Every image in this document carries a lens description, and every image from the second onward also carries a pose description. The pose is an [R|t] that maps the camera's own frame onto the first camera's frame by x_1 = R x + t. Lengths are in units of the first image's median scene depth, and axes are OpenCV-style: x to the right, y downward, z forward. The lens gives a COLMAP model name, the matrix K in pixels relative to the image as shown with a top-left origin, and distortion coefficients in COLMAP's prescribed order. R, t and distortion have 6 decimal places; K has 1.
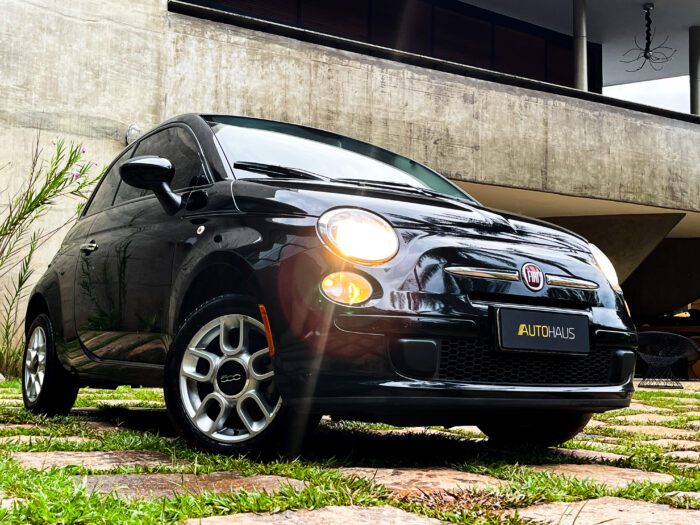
lens RADIAL K [[852.5, 0, 349.8], [0, 852.5, 262.9], [0, 0, 1]] dist [0.009049, 0.000000]
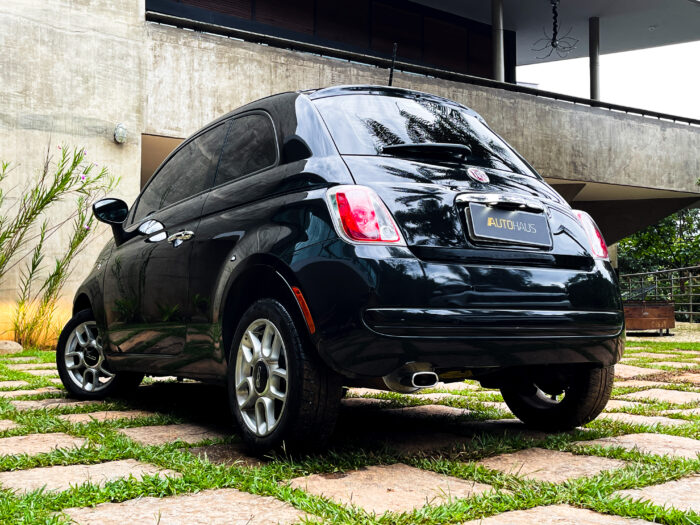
lens RADIAL K [[789.3, 0, 350.1], [0, 789.3, 262.0], [0, 0, 1]] dist [0.008650, 0.000000]
pose [[0.996238, -0.023914, 0.083299, -0.035759], [0.017789, 0.997136, 0.073507, -0.045884], [-0.084818, -0.071749, 0.993810, -0.094692]]
